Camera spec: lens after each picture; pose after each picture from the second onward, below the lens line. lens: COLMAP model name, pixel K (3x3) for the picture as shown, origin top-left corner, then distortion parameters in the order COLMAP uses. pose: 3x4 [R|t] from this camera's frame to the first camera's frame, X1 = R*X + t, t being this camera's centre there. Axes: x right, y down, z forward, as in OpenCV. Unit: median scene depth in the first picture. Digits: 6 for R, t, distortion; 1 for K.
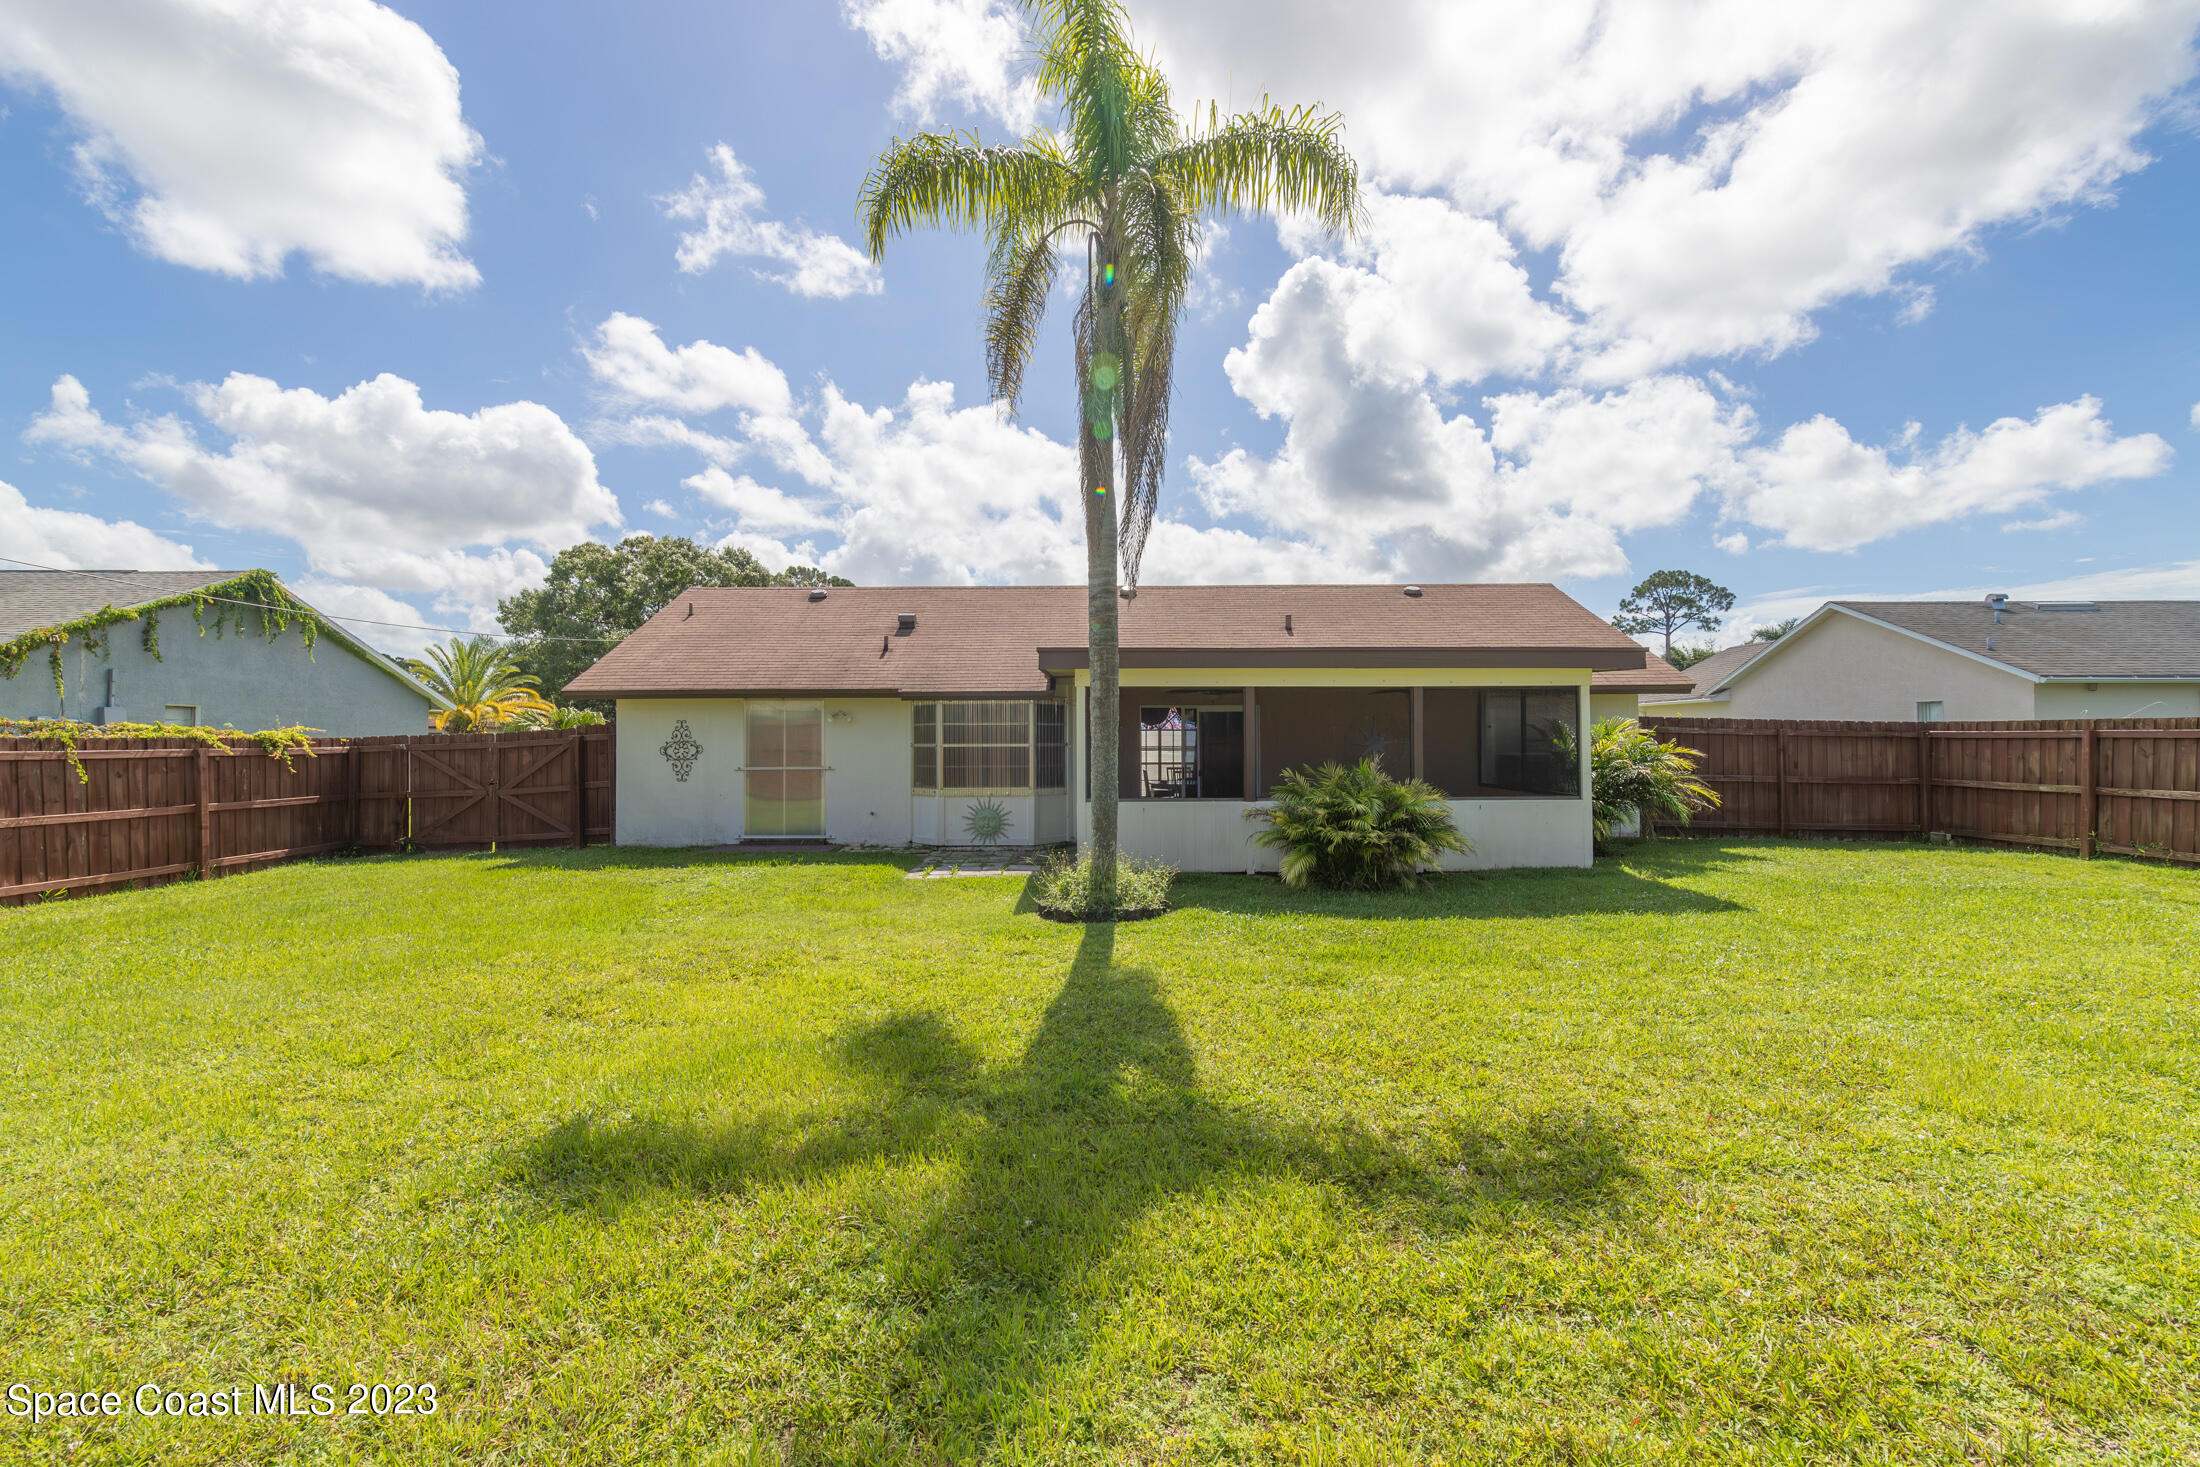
lens RADIAL K [[952.1, 0, 1111.3], [0, 952.1, 724.2], [0, 0, 1]] dist [0.000962, -0.000168]
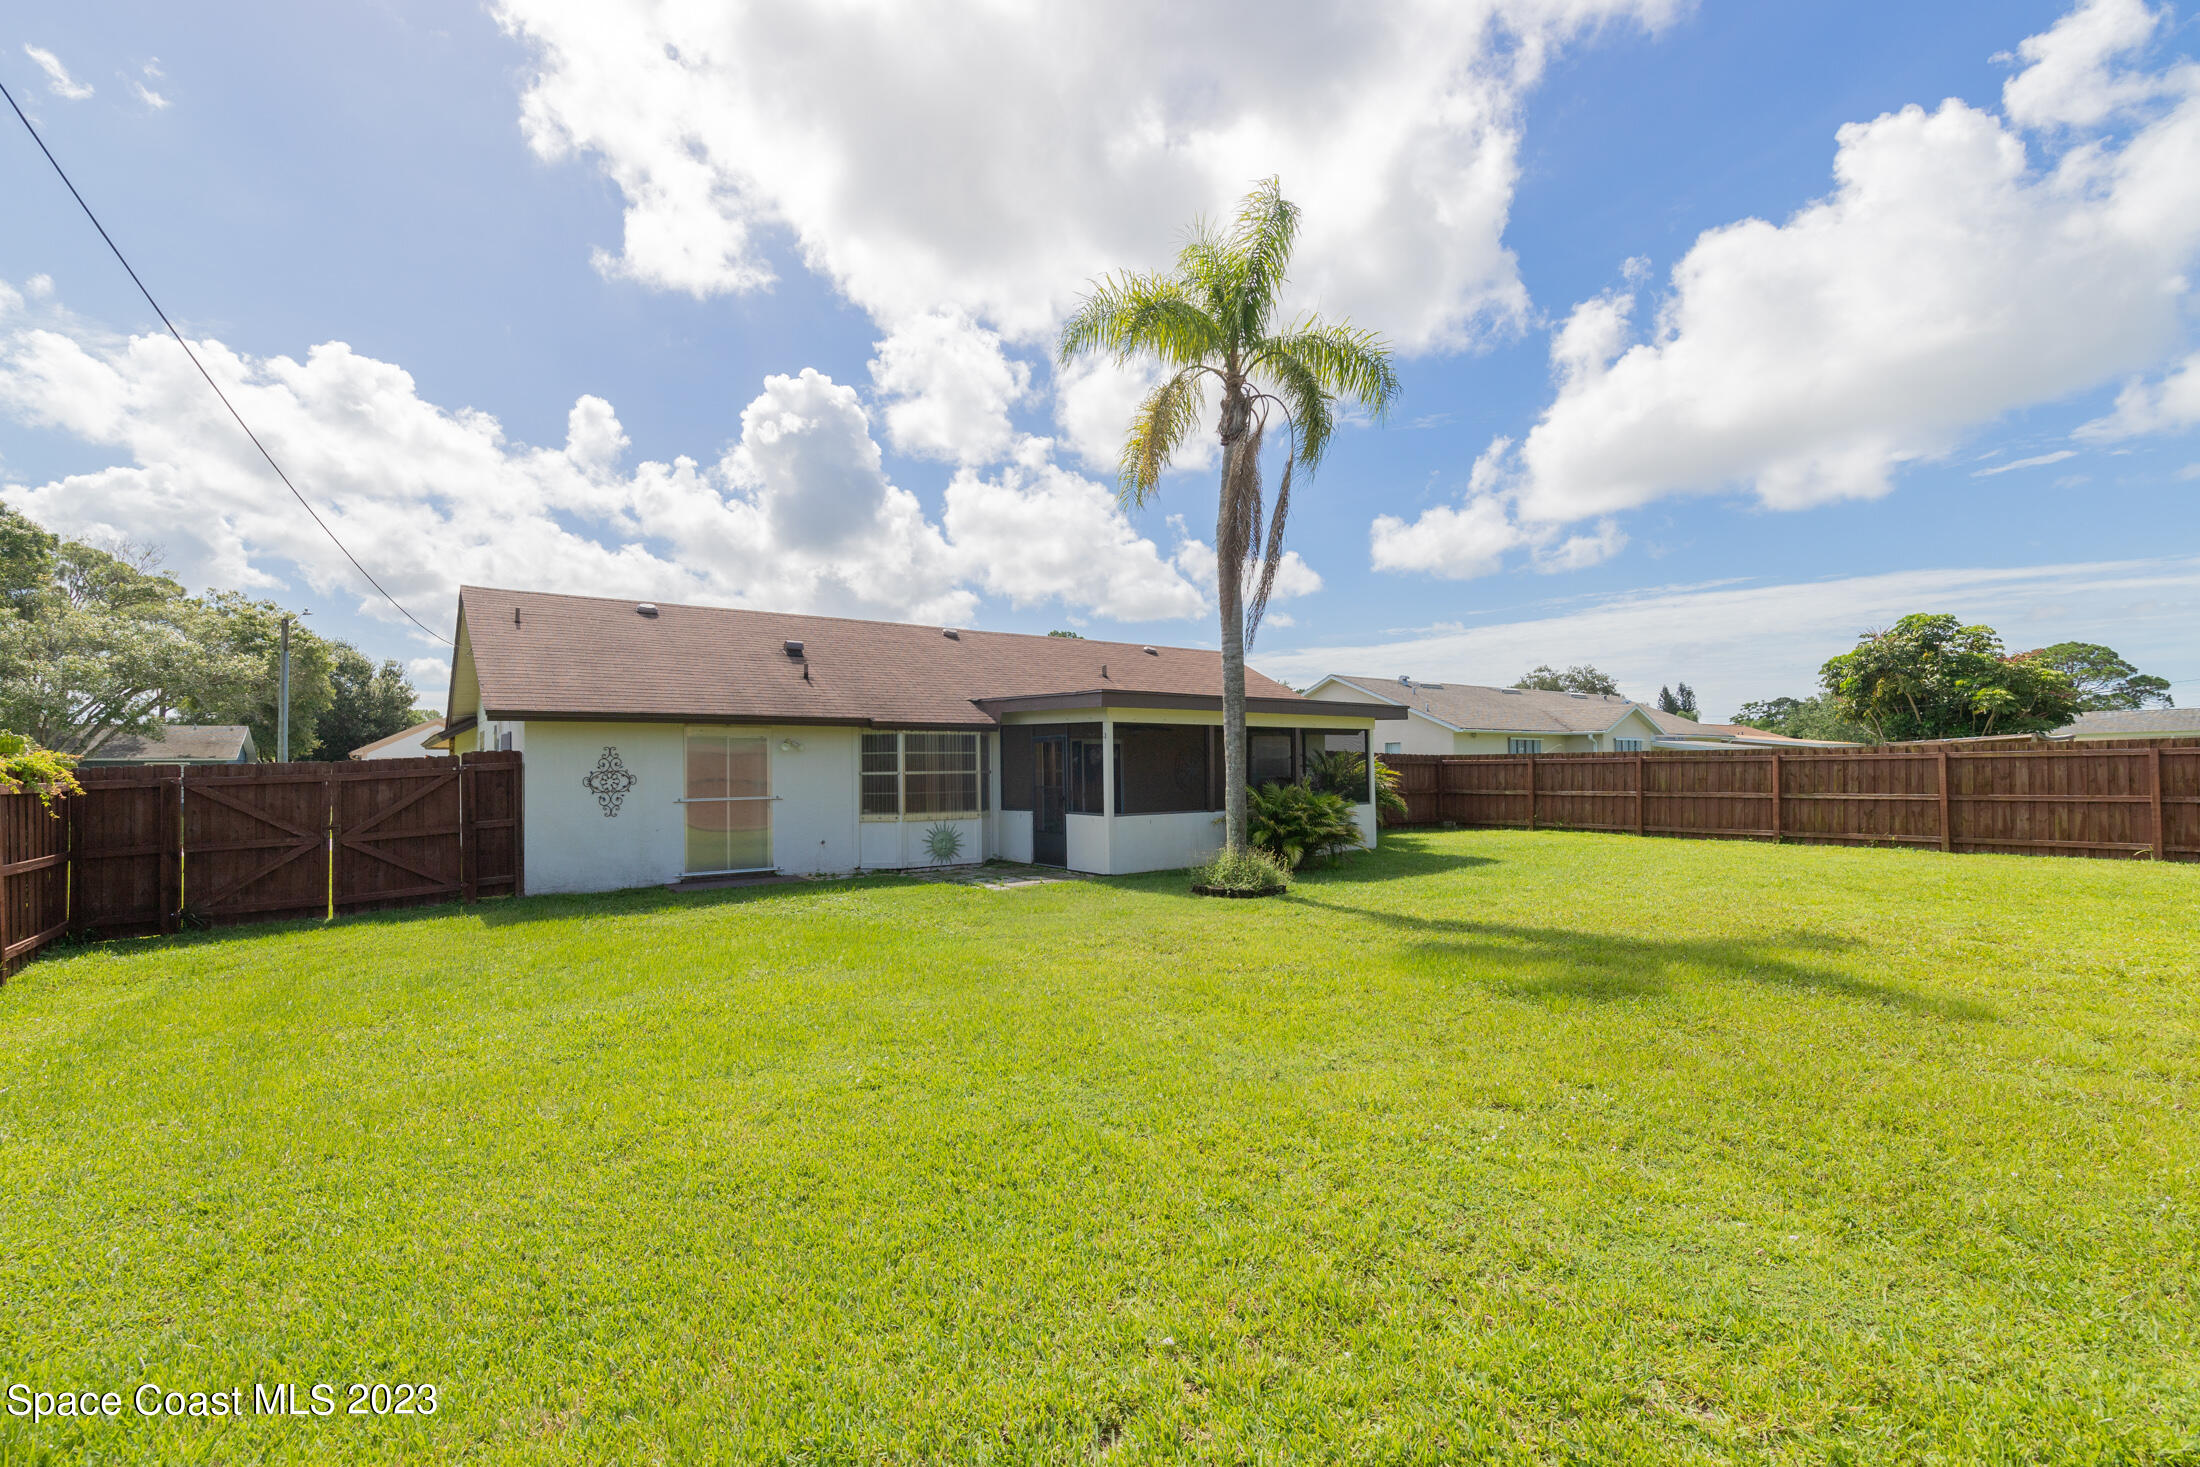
lens RADIAL K [[952.1, 0, 1108.0], [0, 952.1, 740.9], [0, 0, 1]] dist [0.000962, -0.000168]
pose [[0.803729, 0.012835, 0.594857, -0.614461], [-0.002686, 0.999835, -0.017943, 0.004910], [-0.594989, 0.012824, 0.803631, 0.018044]]
